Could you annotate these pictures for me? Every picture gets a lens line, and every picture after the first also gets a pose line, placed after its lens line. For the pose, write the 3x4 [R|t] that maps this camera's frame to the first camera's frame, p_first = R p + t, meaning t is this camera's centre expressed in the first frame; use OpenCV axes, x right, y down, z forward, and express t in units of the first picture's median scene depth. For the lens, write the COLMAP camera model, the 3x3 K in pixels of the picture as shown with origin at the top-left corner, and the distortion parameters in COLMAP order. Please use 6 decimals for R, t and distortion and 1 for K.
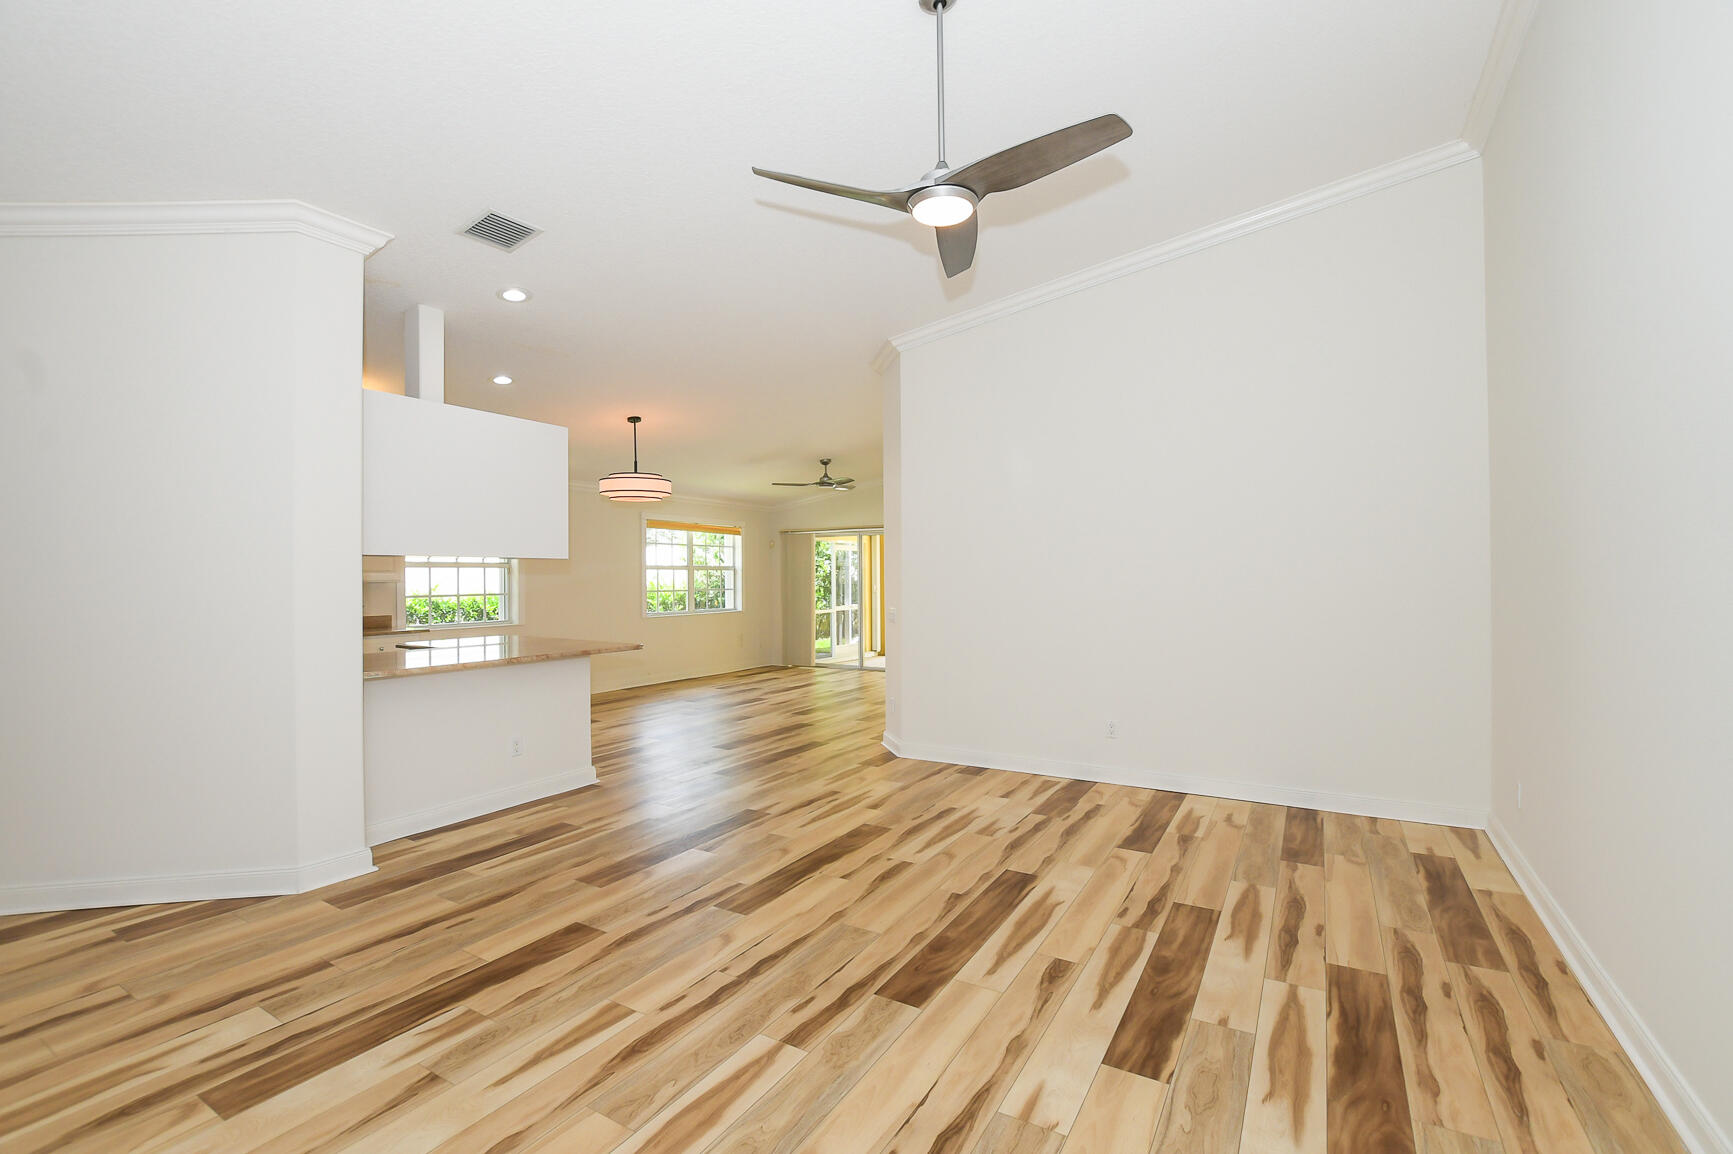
lens RADIAL K [[768.5, 0, 866.3], [0, 768.5, 569.6], [0, 0, 1]] dist [-0.030268, 0.001094]
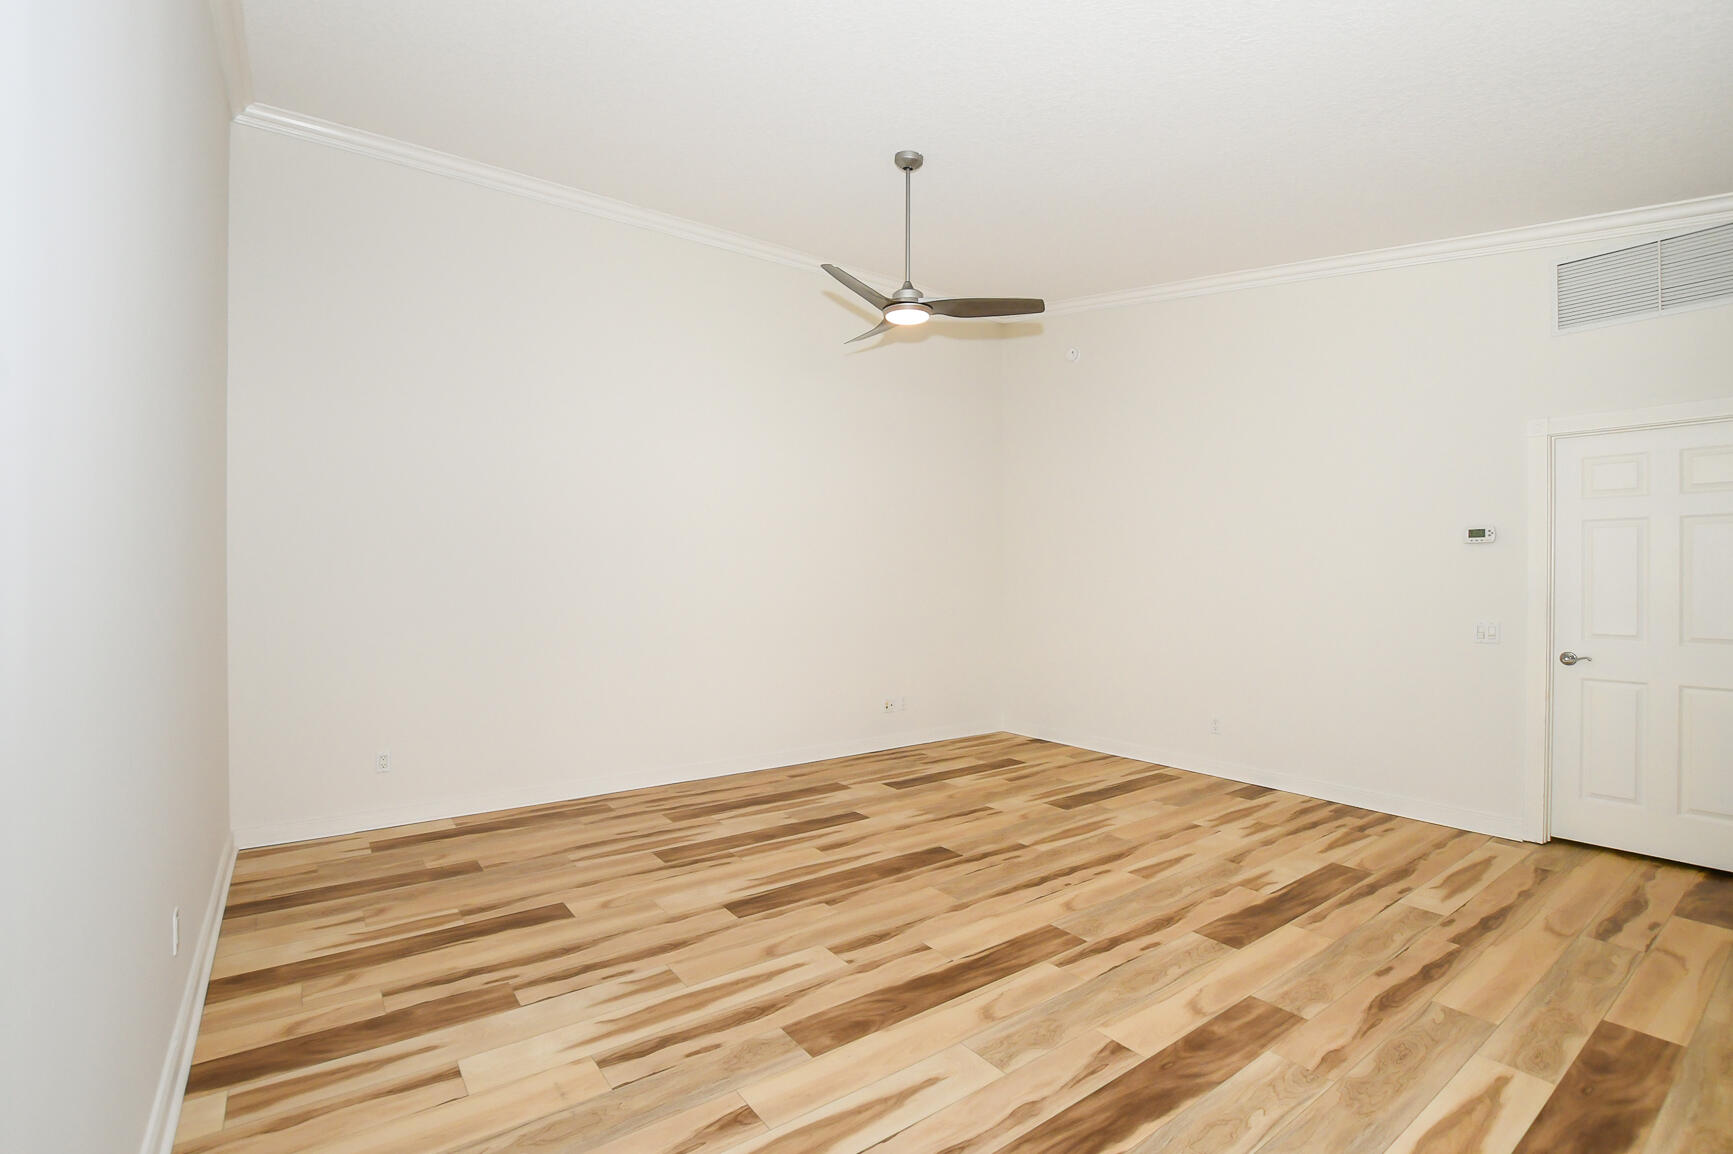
lens RADIAL K [[776.5, 0, 852.5], [0, 776.5, 580.8], [0, 0, 1]] dist [-0.030106, 0.000307]
pose [[-0.919294, 0.001983, 0.393567, -0.297850], [-0.000109, 0.999986, -0.005293, 0.022107], [-0.393572, -0.004909, -0.919281, 1.906772]]
